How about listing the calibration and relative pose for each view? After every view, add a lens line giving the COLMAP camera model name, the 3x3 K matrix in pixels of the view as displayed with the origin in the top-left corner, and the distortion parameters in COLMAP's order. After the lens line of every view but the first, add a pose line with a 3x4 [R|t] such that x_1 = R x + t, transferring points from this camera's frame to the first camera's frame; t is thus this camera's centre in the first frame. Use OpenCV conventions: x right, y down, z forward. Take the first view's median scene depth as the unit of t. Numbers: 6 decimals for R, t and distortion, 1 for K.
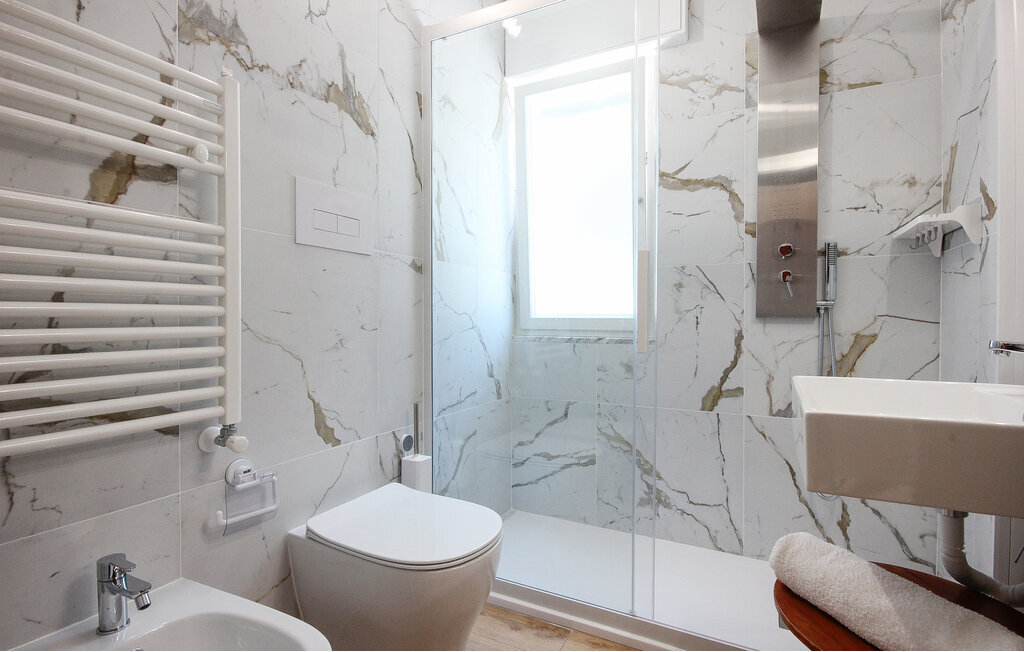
lens RADIAL K [[494.6, 0, 514.2], [0, 494.6, 322.3], [0, 0, 1]] dist [-0.003138, -0.008236]
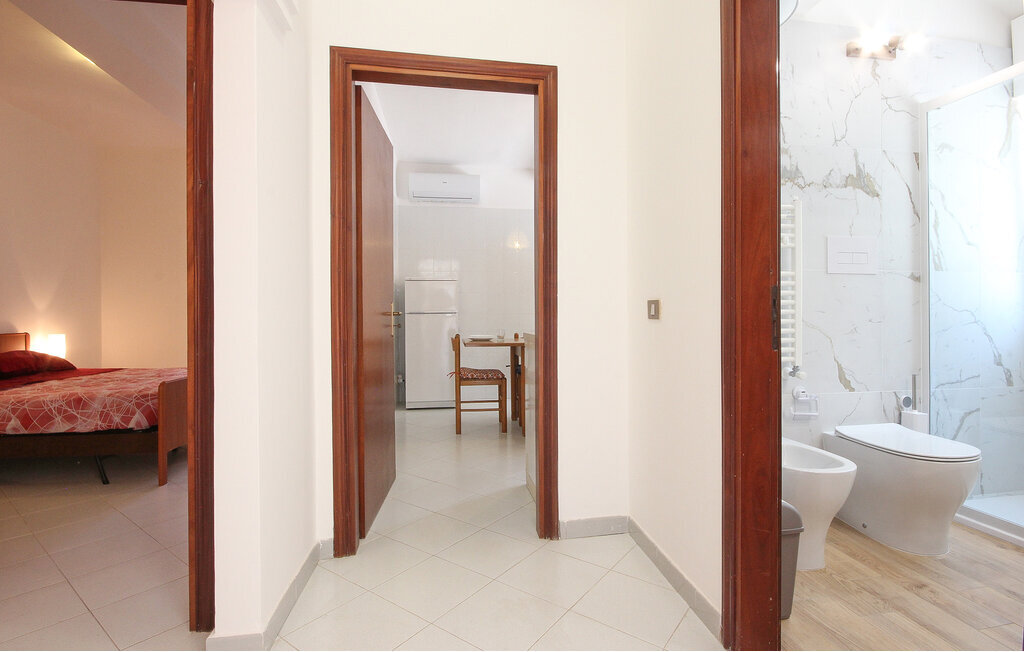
lens RADIAL K [[494.6, 0, 508.6], [0, 494.6, 309.9], [0, 0, 1]] dist [-0.003138, -0.008236]
pose [[0.609208, -0.002718, -0.793006, 0.213265], [-0.004825, 0.999963, -0.007134, -0.005882], [0.792996, 0.008173, 0.609173, -0.788455]]
